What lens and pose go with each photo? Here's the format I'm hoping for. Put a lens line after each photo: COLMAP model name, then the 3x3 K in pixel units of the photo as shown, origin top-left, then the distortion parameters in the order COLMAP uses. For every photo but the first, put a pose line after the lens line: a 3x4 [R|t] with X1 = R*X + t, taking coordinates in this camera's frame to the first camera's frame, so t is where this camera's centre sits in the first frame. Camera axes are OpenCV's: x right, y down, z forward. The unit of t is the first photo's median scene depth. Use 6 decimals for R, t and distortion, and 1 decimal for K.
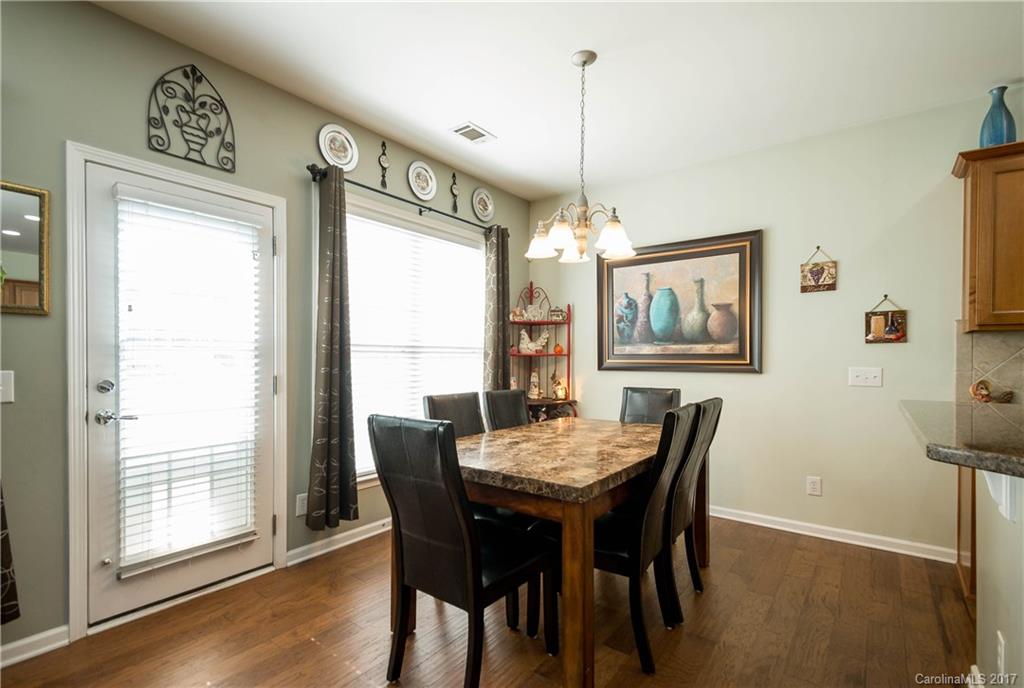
lens RADIAL K [[482.4, 0, 507.2], [0, 482.4, 363.2], [0, 0, 1]] dist [0.002458, -0.000737]
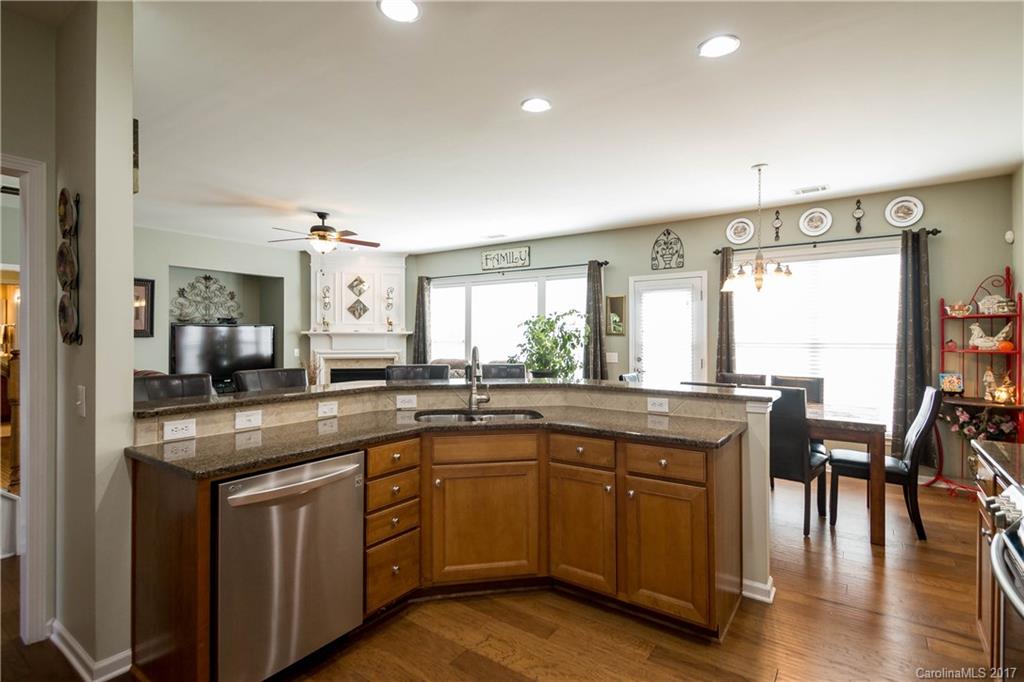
lens RADIAL K [[473.6, 0, 507.2], [0, 473.6, 336.7], [0, 0, 1]] dist [0.042789, -0.022509]
pose [[0.022366, -0.002645, -0.999746, 1.391731], [-0.009564, 0.999950, -0.002859, -0.049976], [0.999704, 0.009626, 0.022339, 0.119818]]
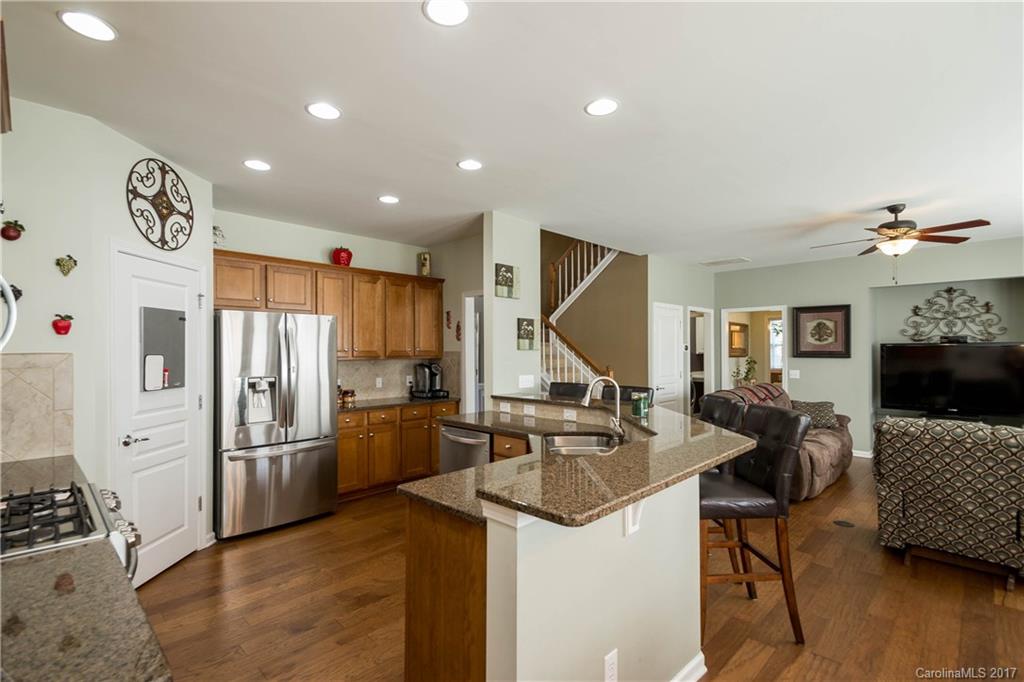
lens RADIAL K [[471.6, 0, 515.7], [0, 471.6, 348.2], [0, 0, 1]] dist [0.001798, 0.000141]
pose [[-0.994613, -0.002119, 0.103640, 0.529121], [-0.001886, 0.999995, 0.002347, -0.089826], [-0.103645, 0.002139, -0.994612, 1.022854]]
